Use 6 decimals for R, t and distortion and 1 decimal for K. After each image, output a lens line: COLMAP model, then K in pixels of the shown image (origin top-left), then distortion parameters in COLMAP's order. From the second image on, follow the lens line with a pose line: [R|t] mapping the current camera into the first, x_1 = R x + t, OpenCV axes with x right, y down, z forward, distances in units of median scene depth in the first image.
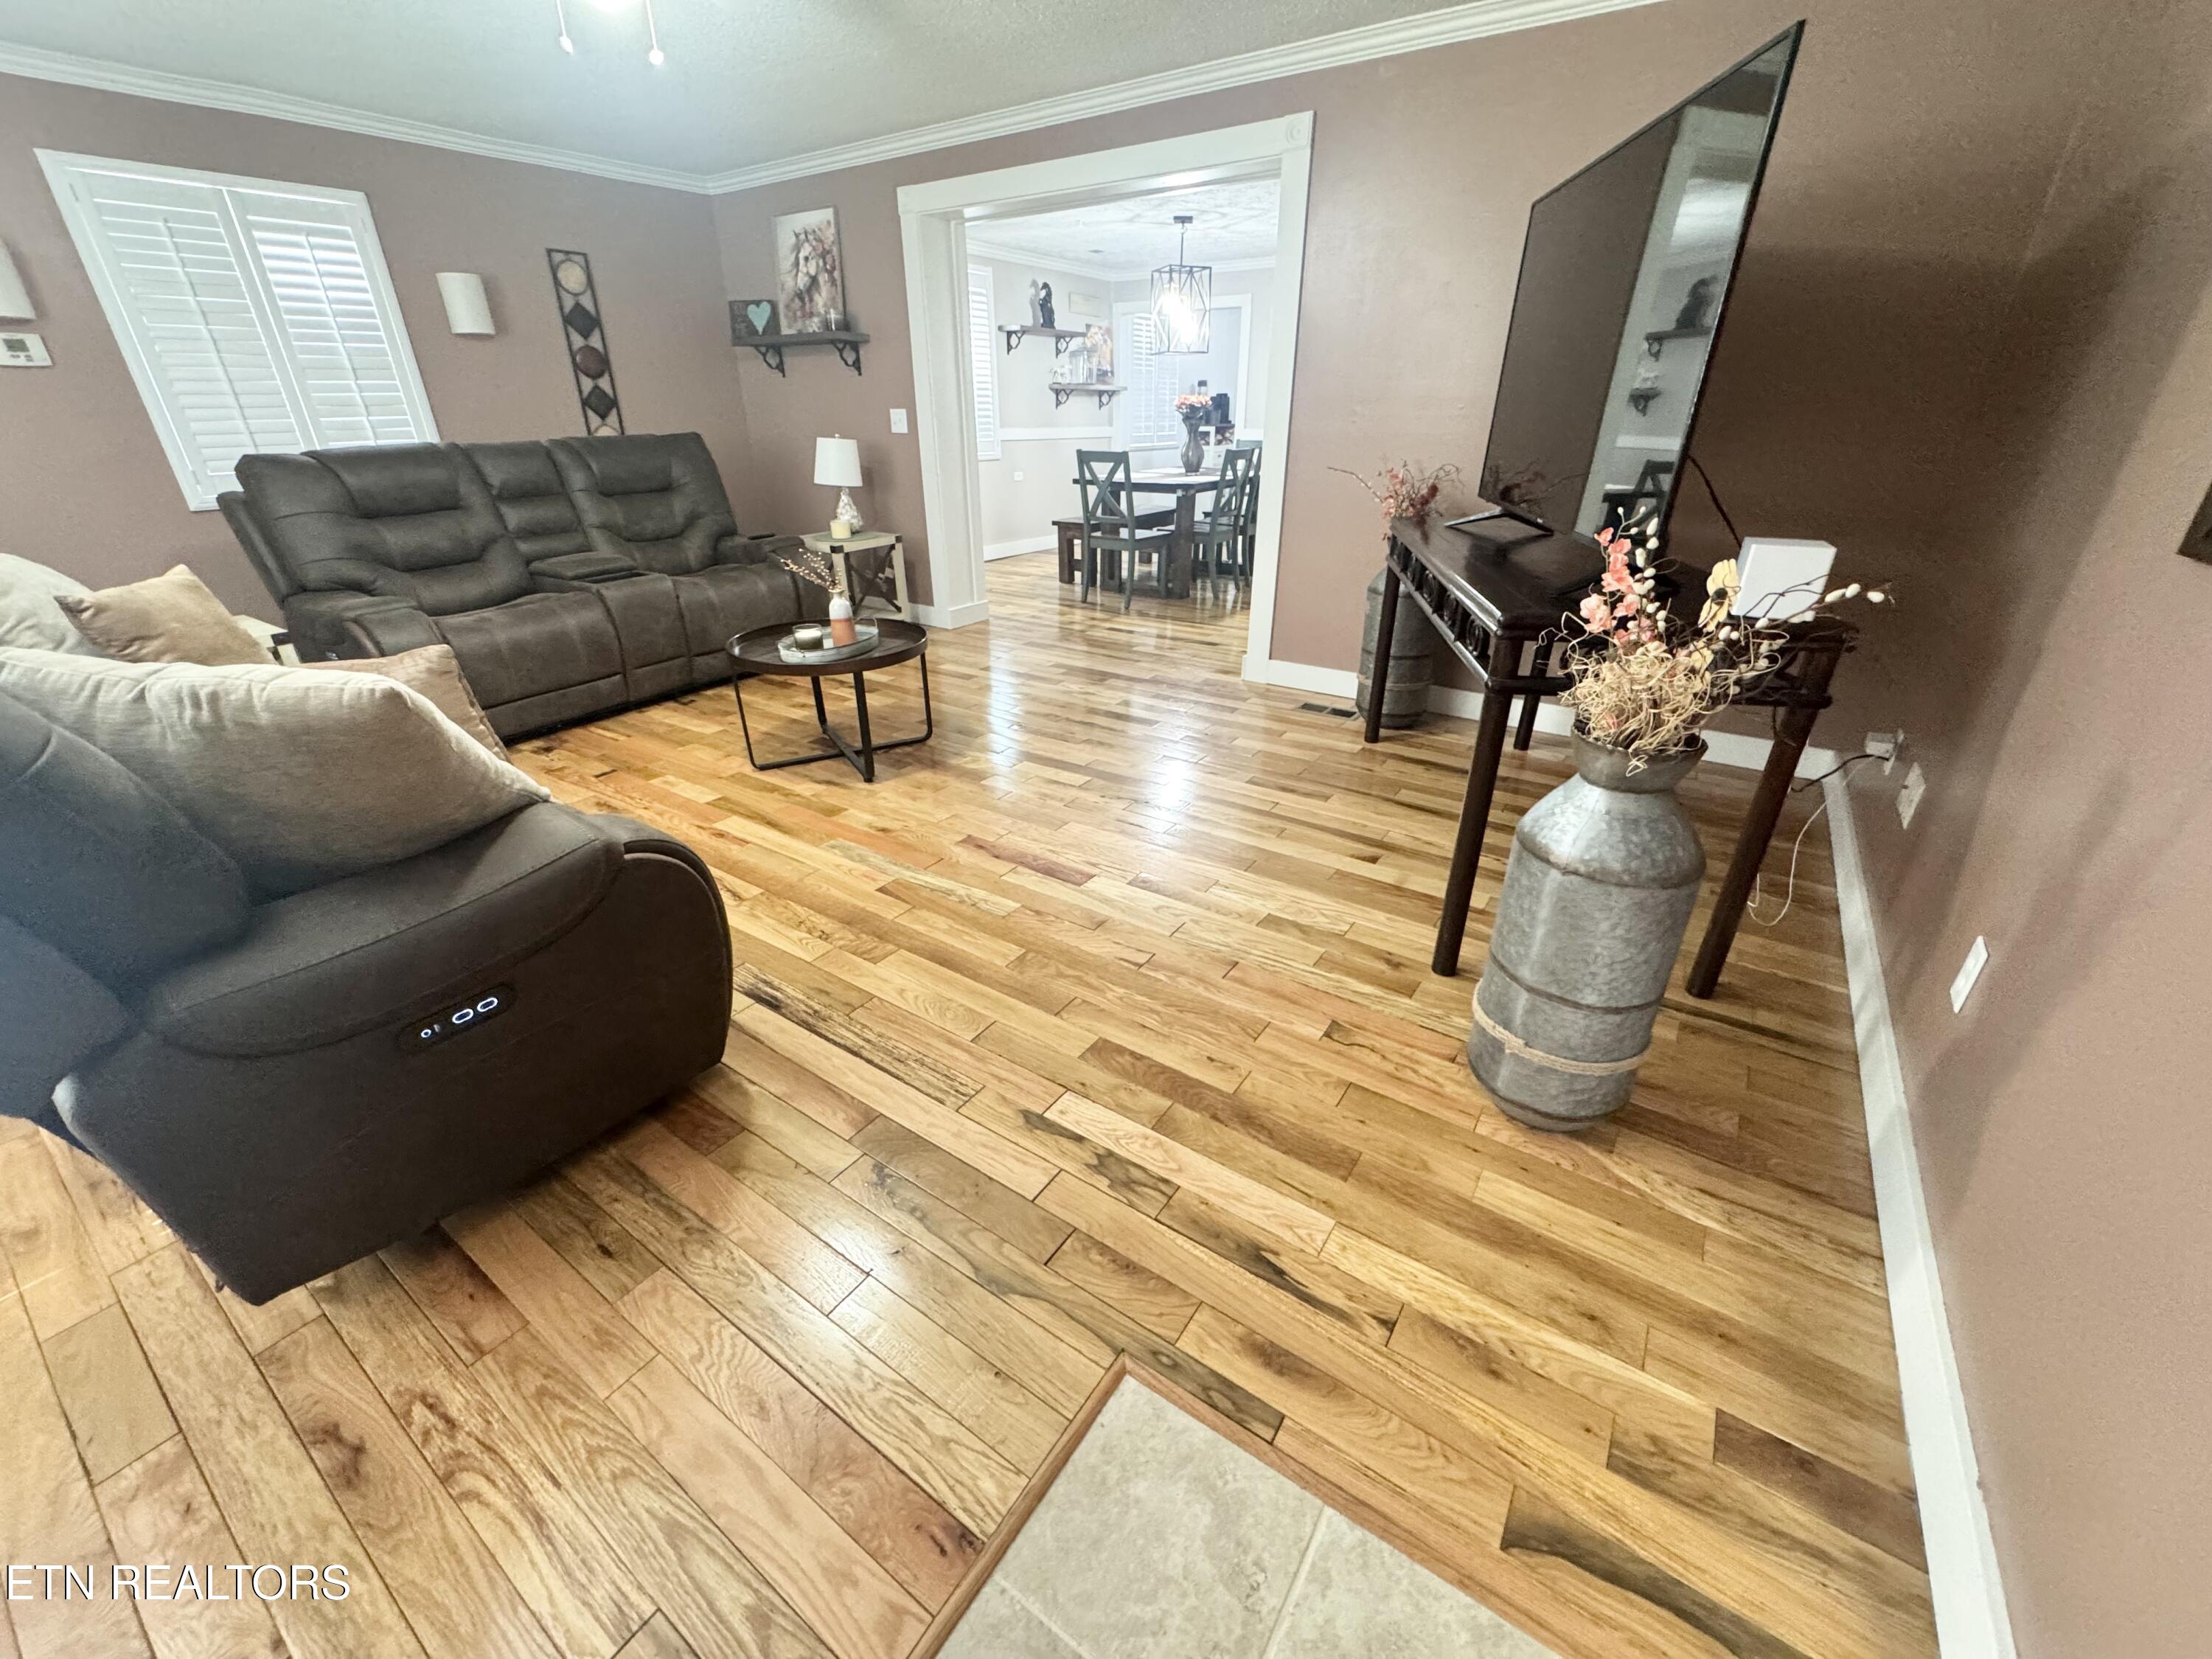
lens RADIAL K [[884.4, 0, 1106.2], [0, 884.4, 830.0], [0, 0, 1]] dist [-0.005267, 0.001229]
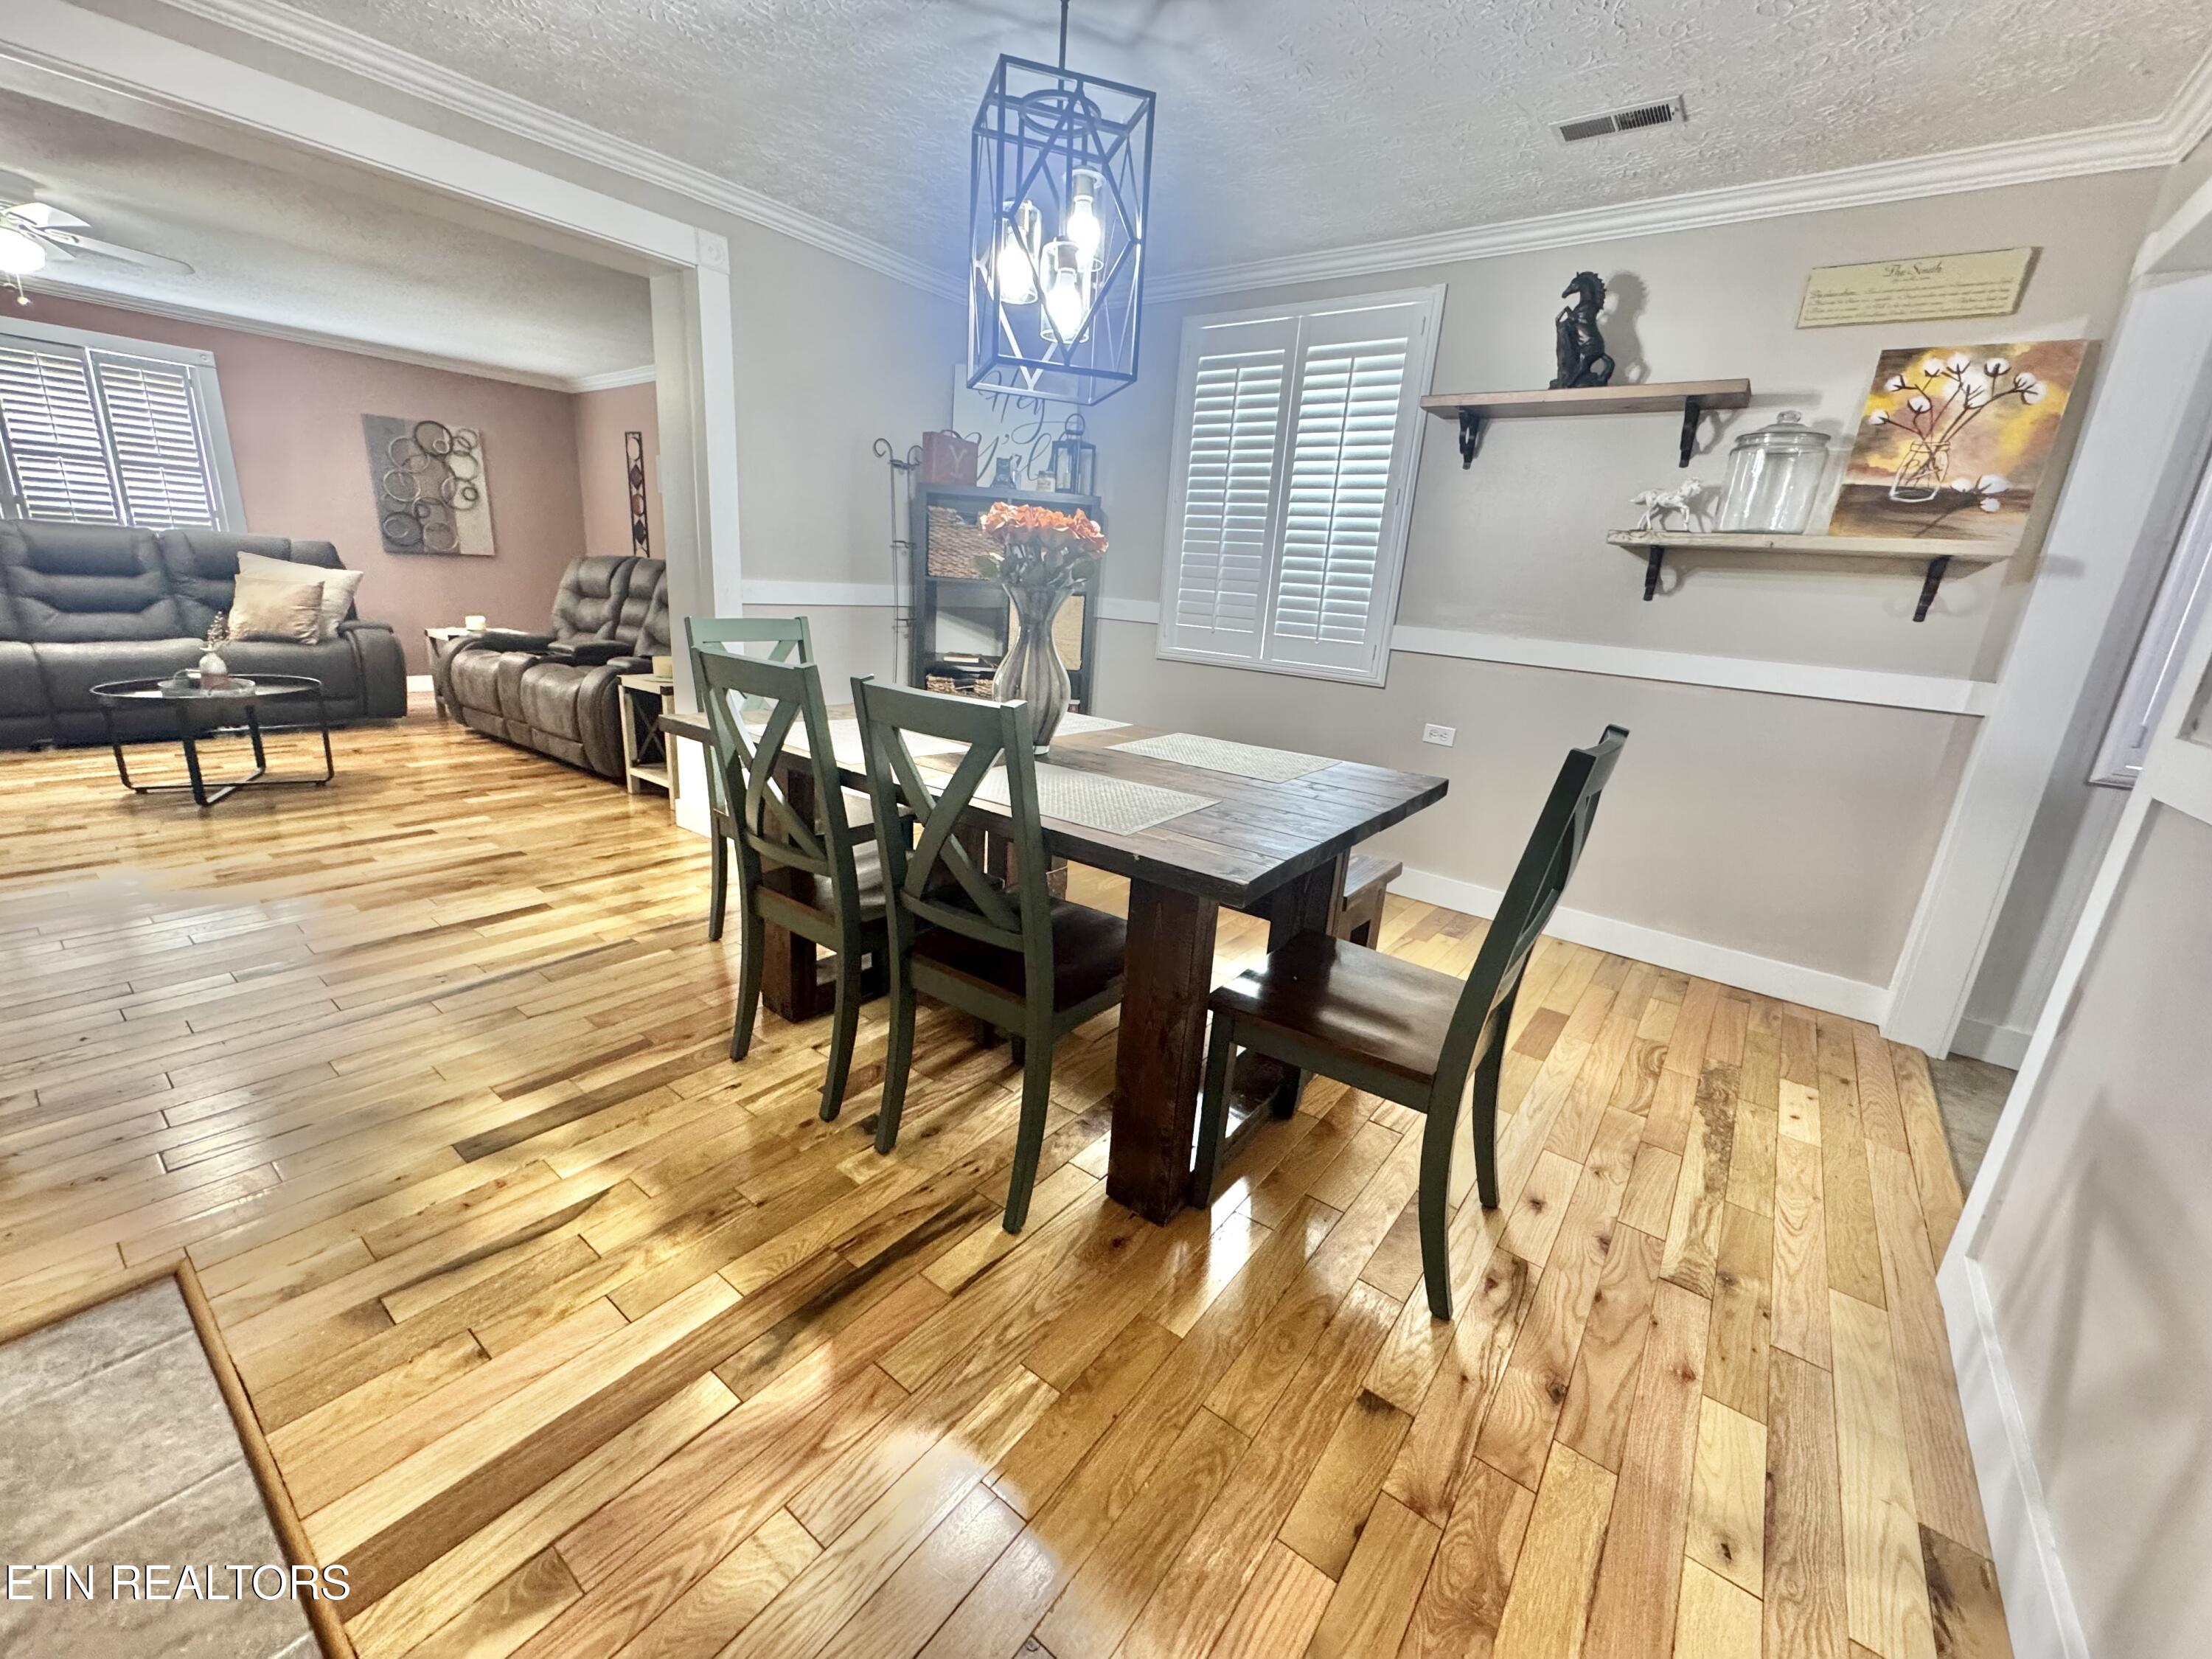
lens RADIAL K [[884.4, 0, 1104.2], [0, 884.4, 828.4], [0, 0, 1]] dist [-0.005267, 0.001229]
pose [[-0.051368, 0.272059, -0.960909, 0.621149], [-0.489613, 0.831752, 0.261664, -0.731213], [0.870426, 0.483914, 0.090478, 1.554770]]
